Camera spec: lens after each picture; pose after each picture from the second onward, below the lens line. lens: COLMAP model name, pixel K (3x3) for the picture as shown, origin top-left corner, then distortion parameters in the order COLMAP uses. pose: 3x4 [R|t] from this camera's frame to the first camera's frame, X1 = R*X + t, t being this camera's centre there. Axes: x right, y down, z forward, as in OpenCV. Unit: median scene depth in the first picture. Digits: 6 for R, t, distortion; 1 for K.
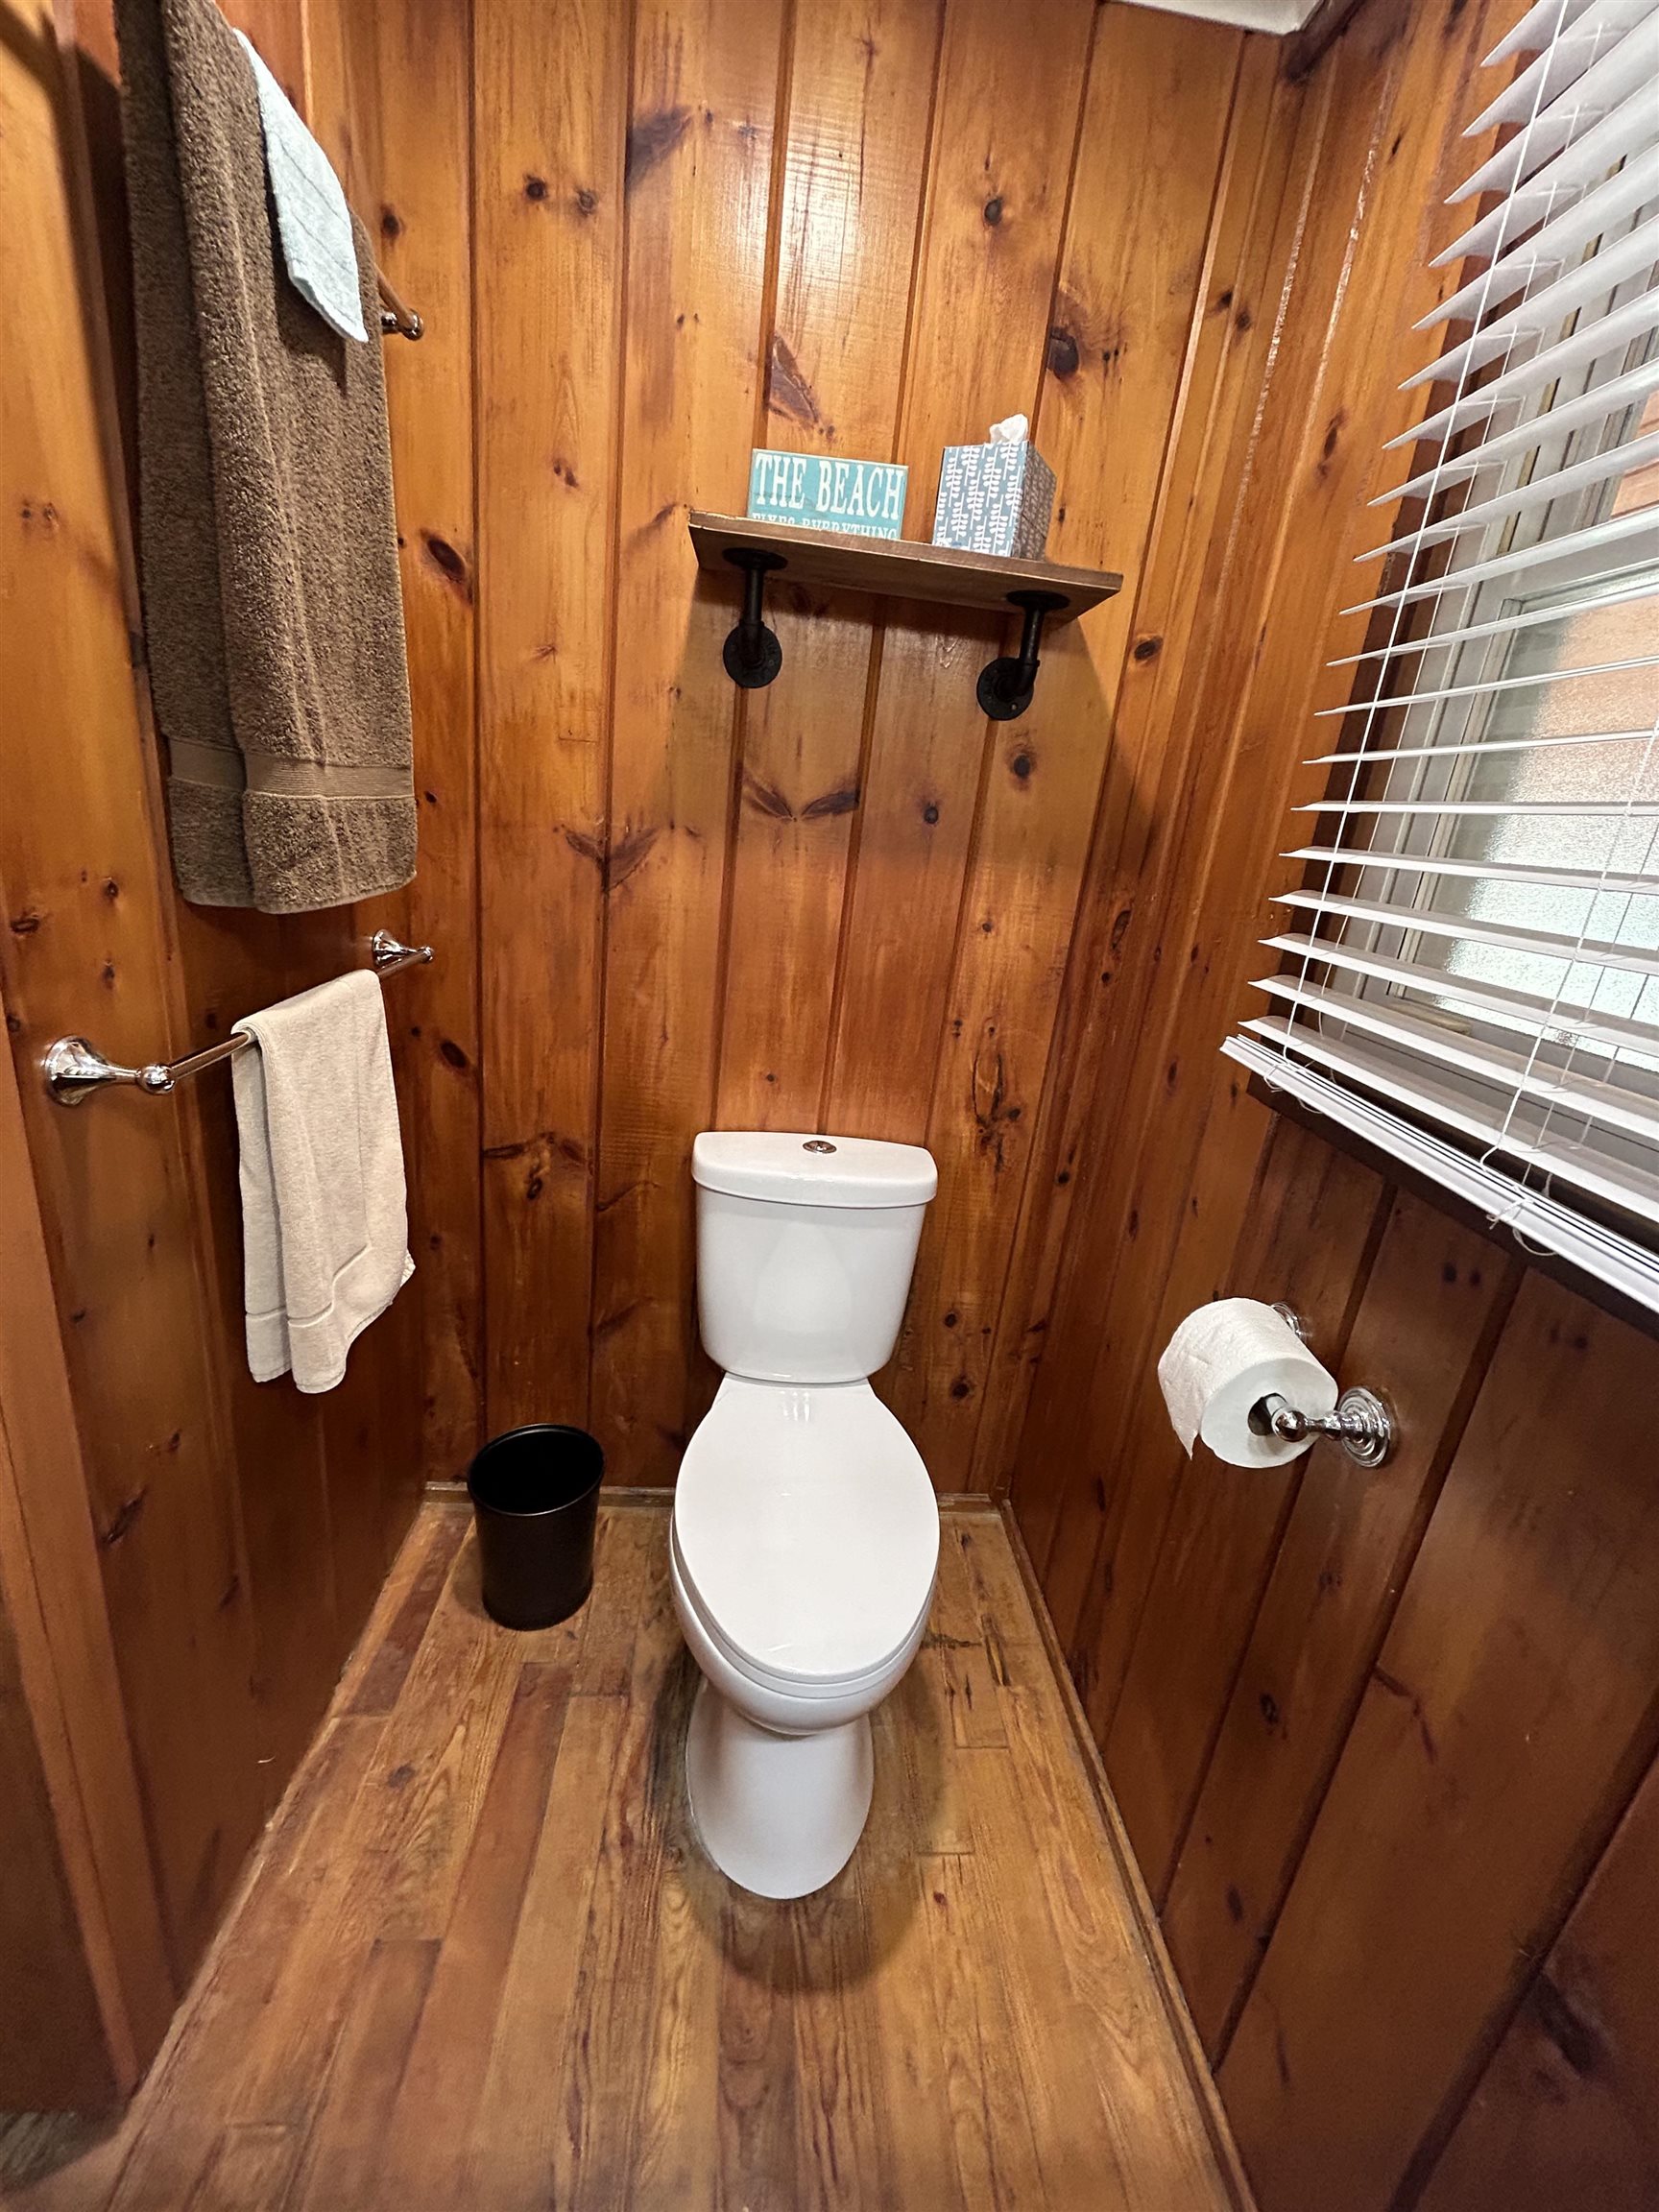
lens RADIAL K [[887.9, 0, 830.8], [0, 887.9, 1101.2], [0, 0, 1]] dist [-0.002438, 0.001015]
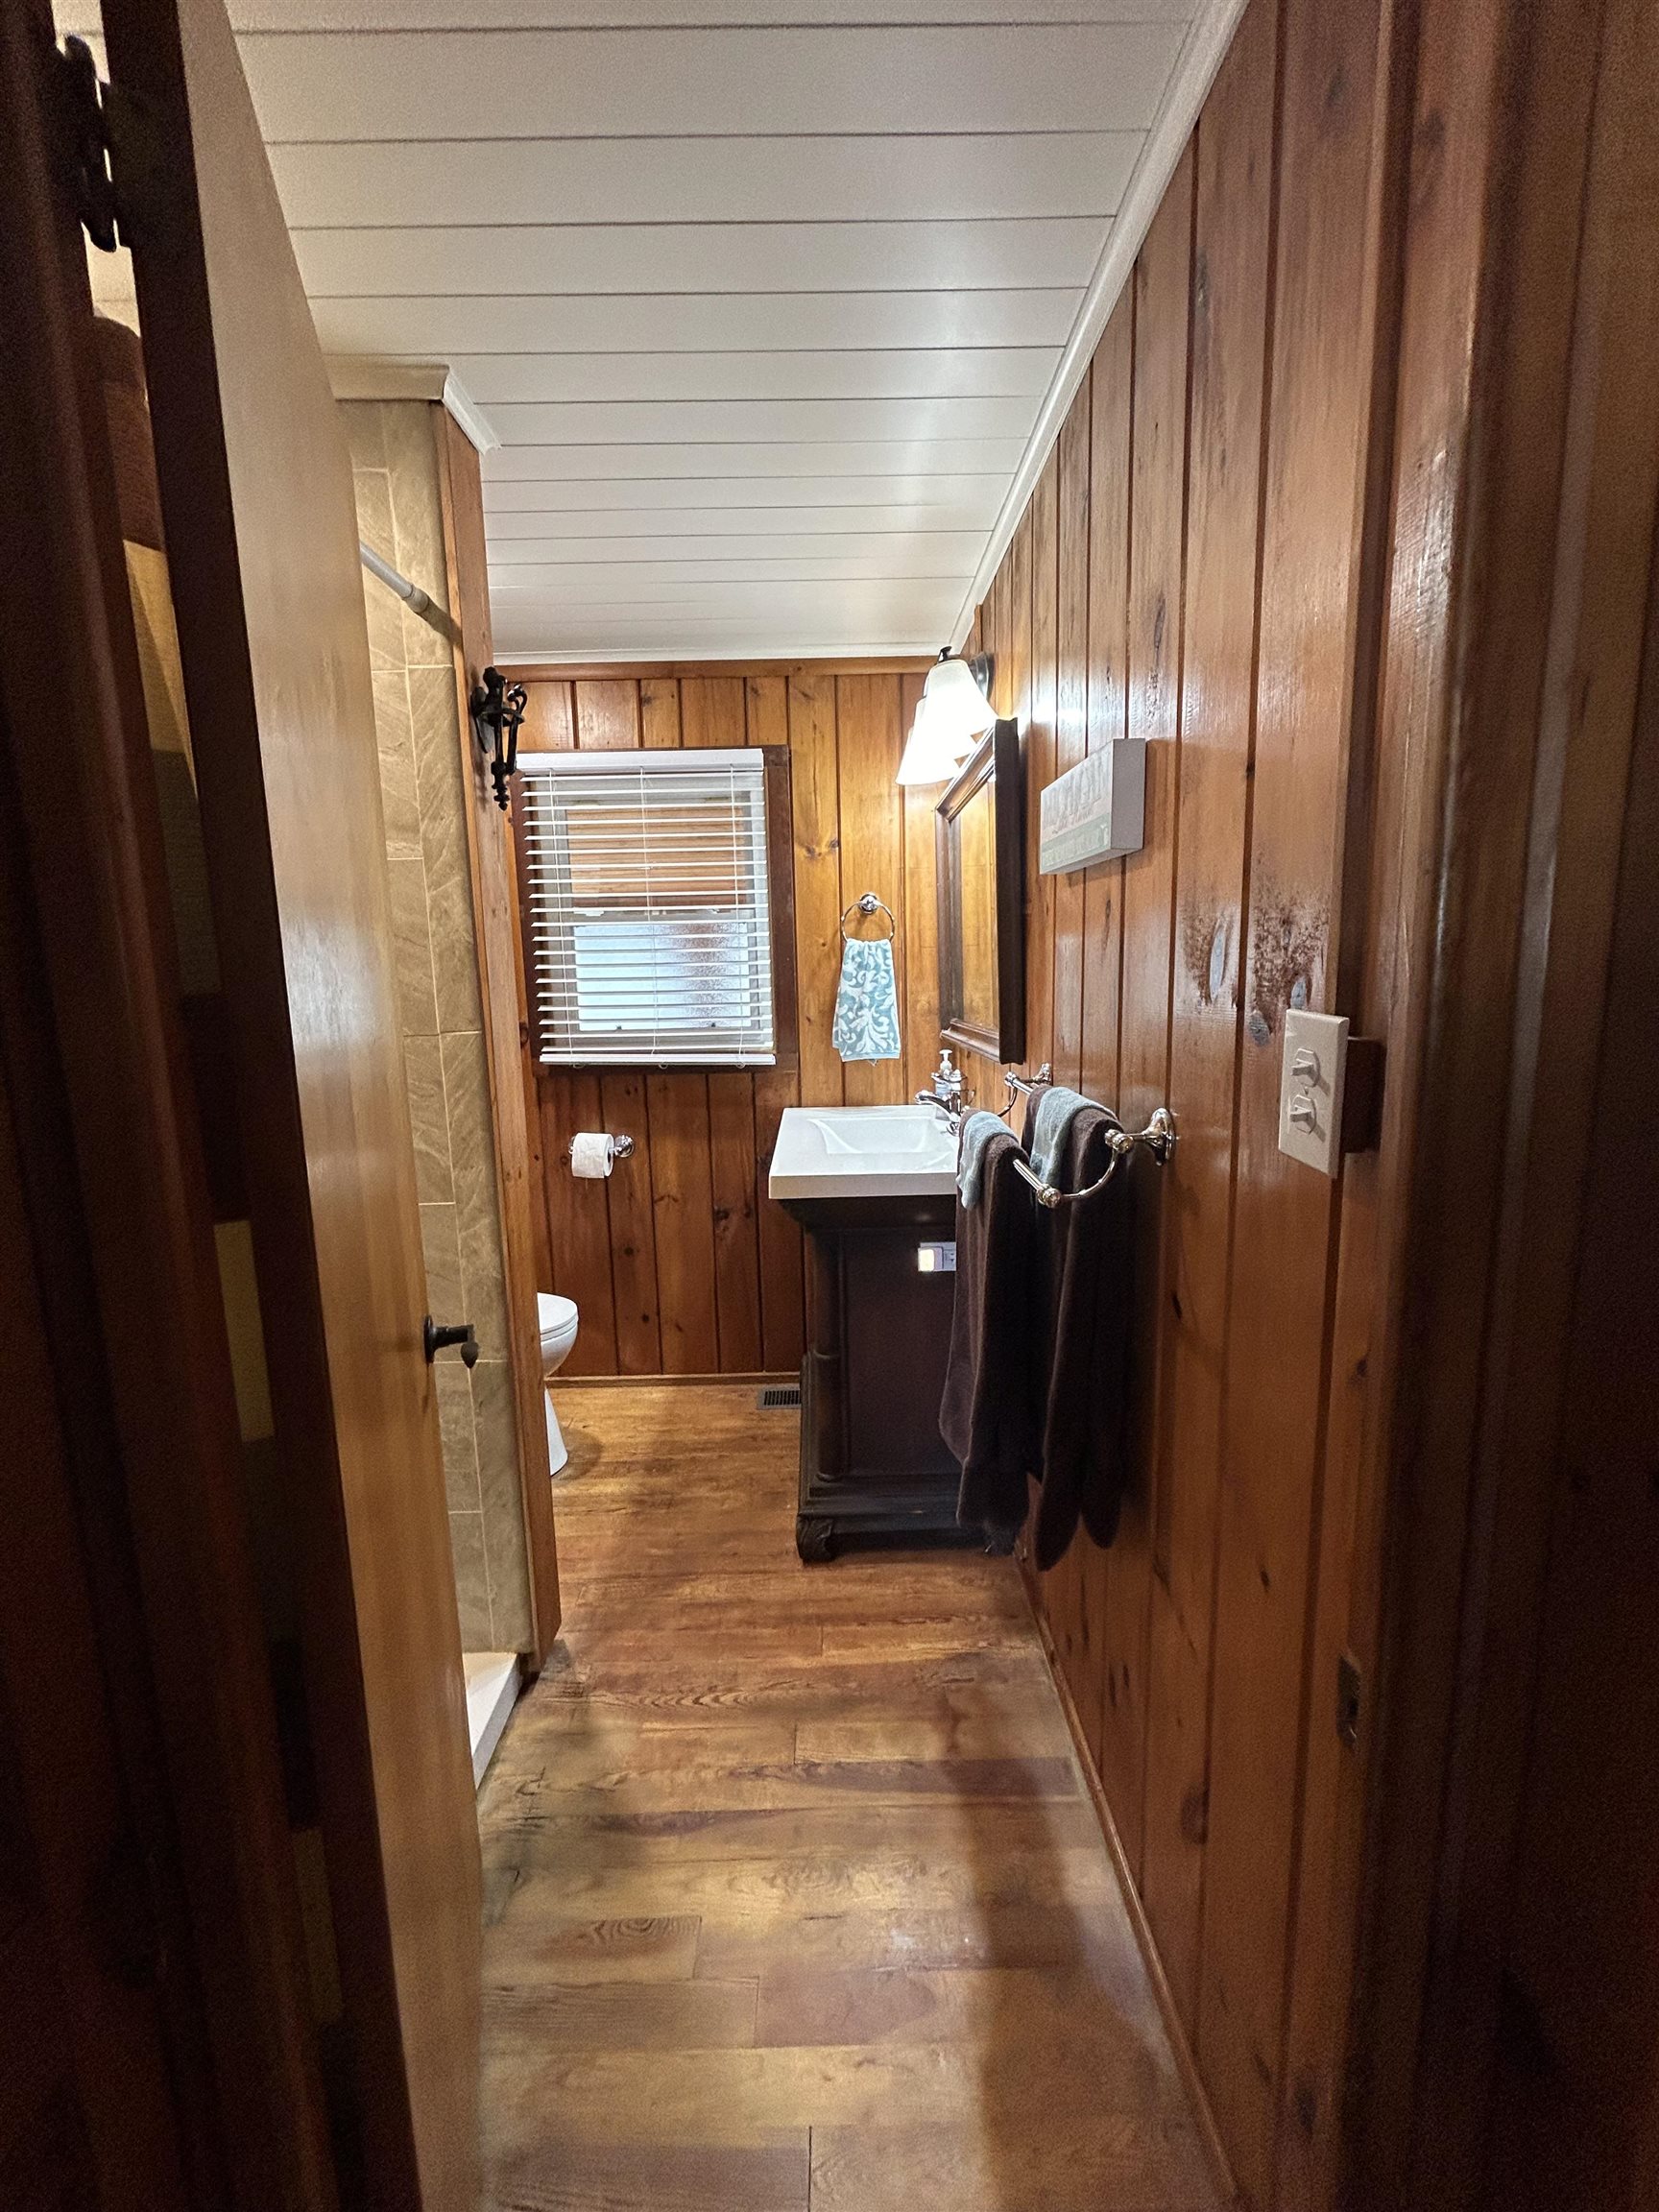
lens RADIAL K [[887.9, 0, 827.4], [0, 887.9, 1107.6], [0, 0, 1]] dist [-0.002438, 0.001015]
pose [[0.061223, -0.251183, 0.966002, -2.328325], [0.331115, 0.918122, 0.217748, -0.235247], [-0.941602, 0.306527, 0.139381, -0.258713]]
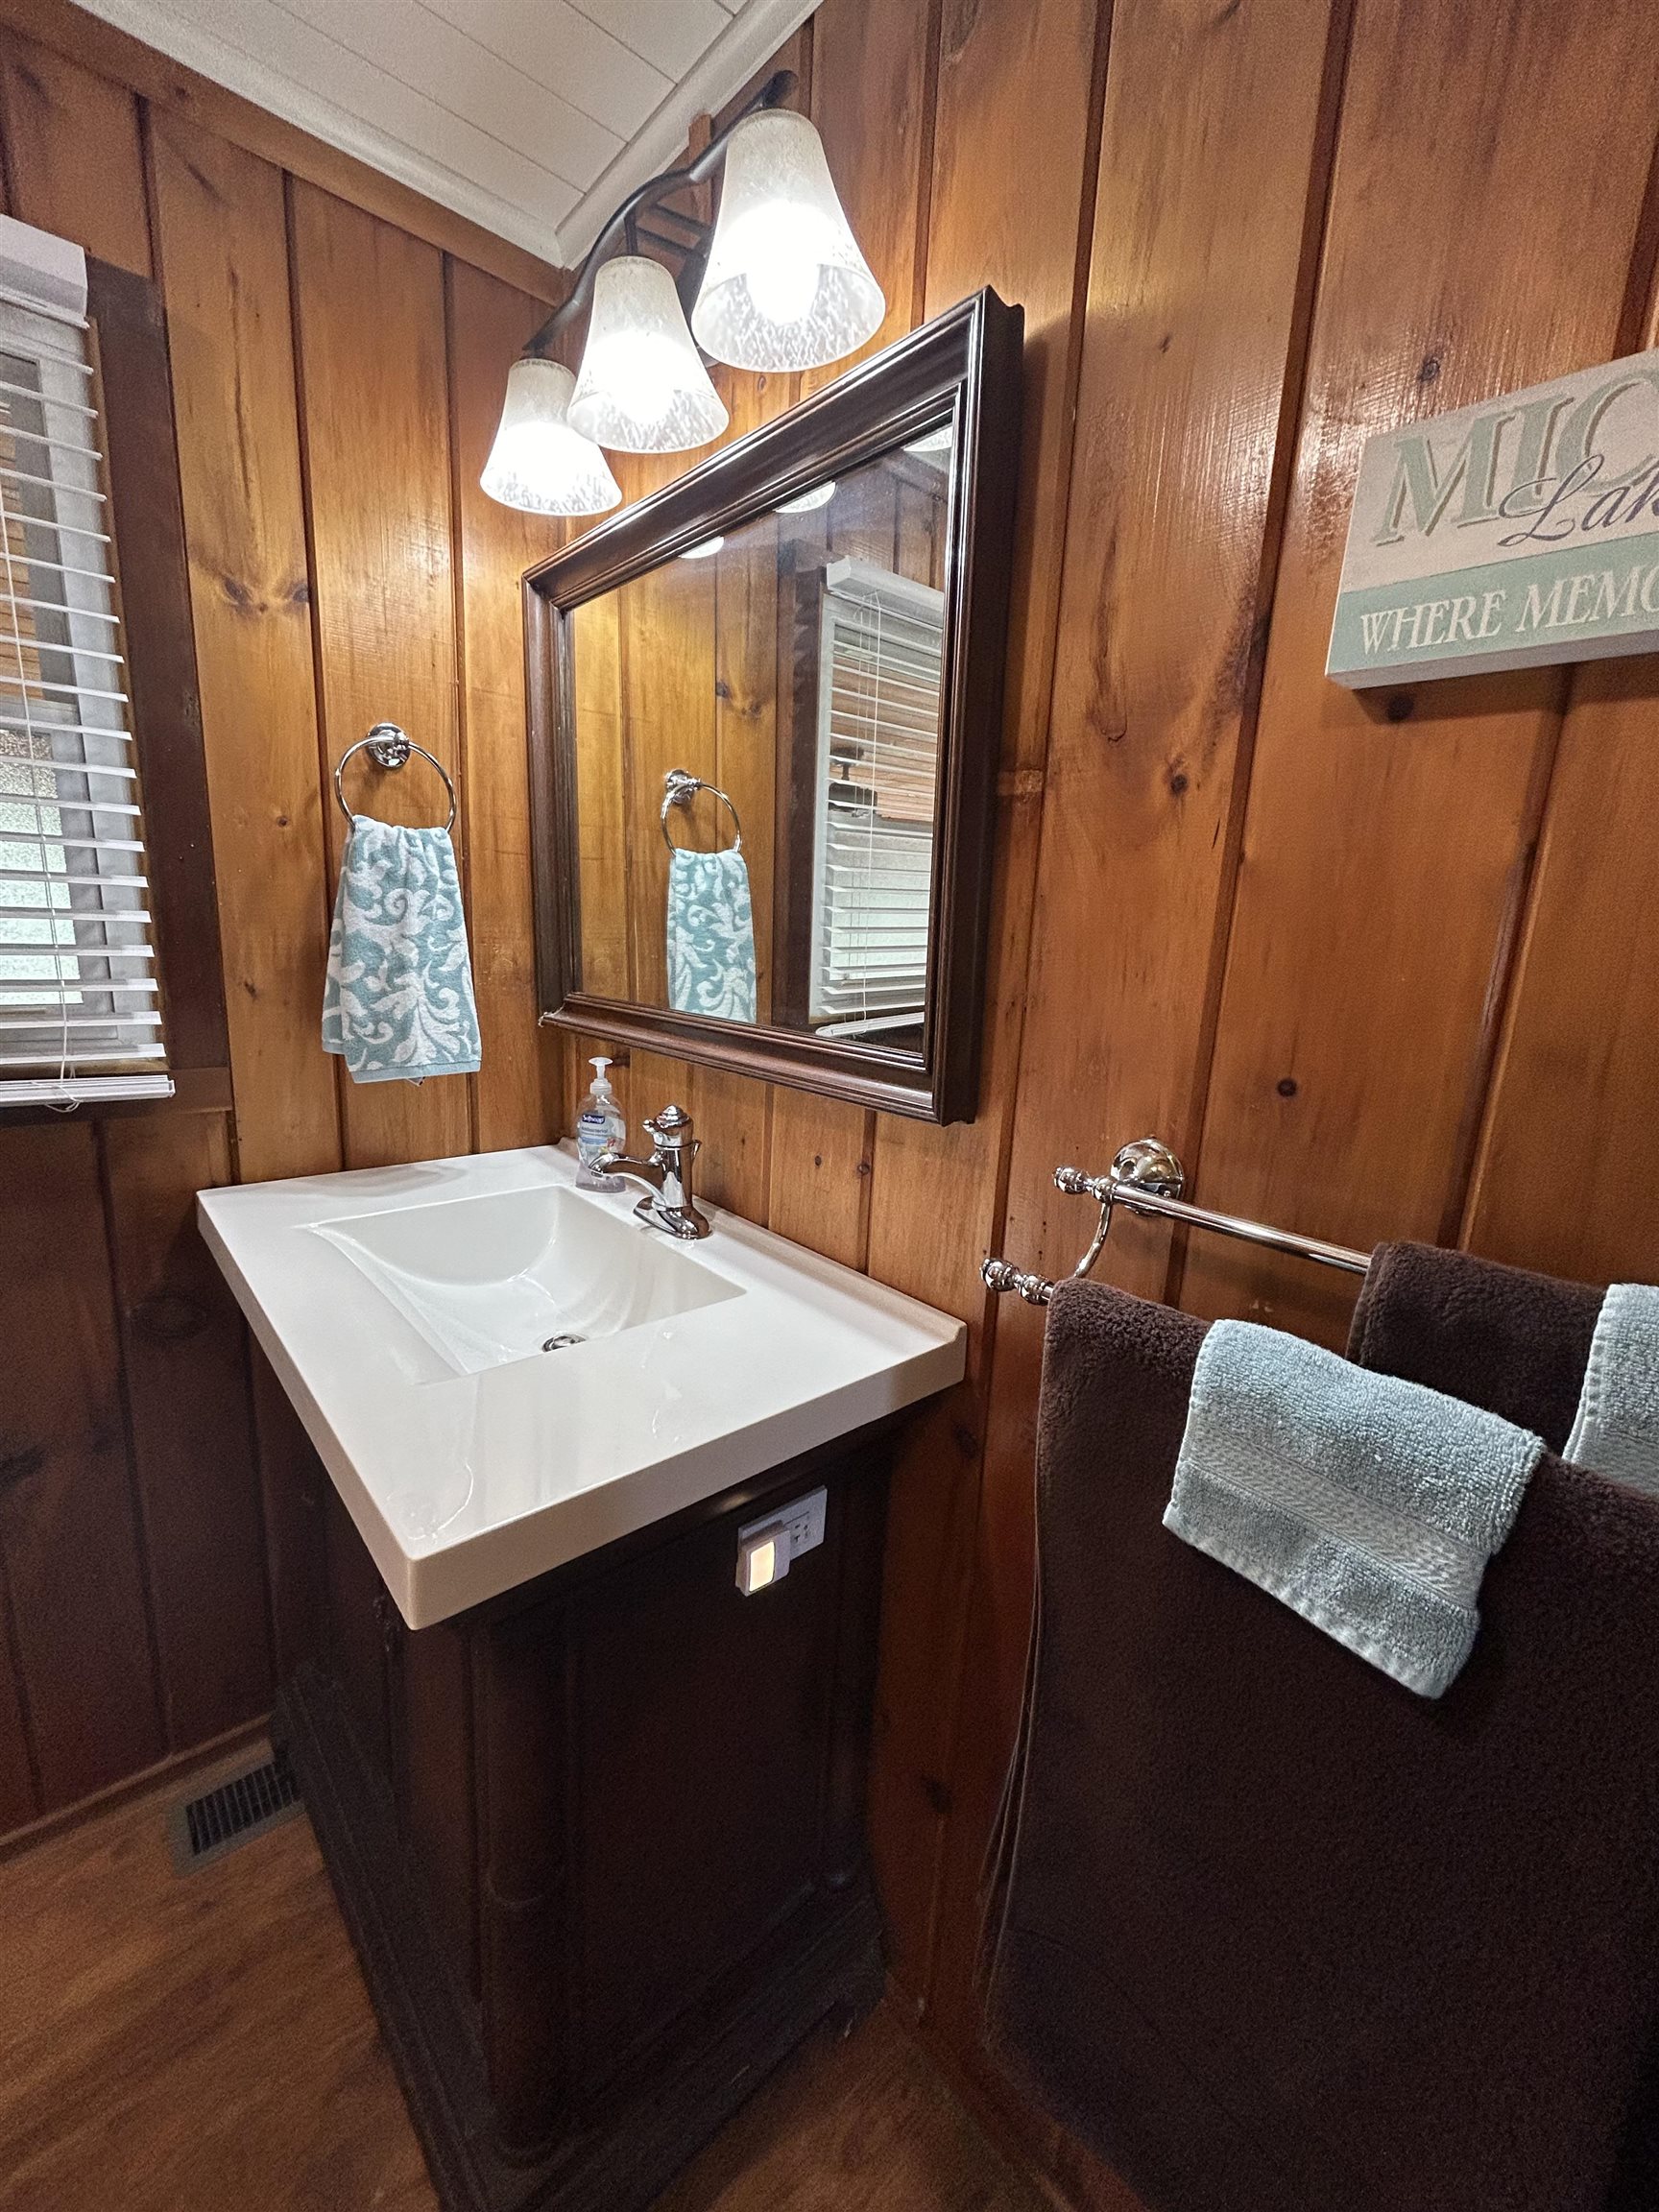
lens RADIAL K [[887.9, 0, 838.8], [0, 887.9, 1100.9], [0, 0, 1]] dist [-0.002438, 0.001015]
pose [[-0.600067, -0.284697, 0.747575, -0.934304], [0.135094, 0.885038, 0.445485, -0.202309], [-0.788460, 0.368314, -0.492621, 0.149260]]
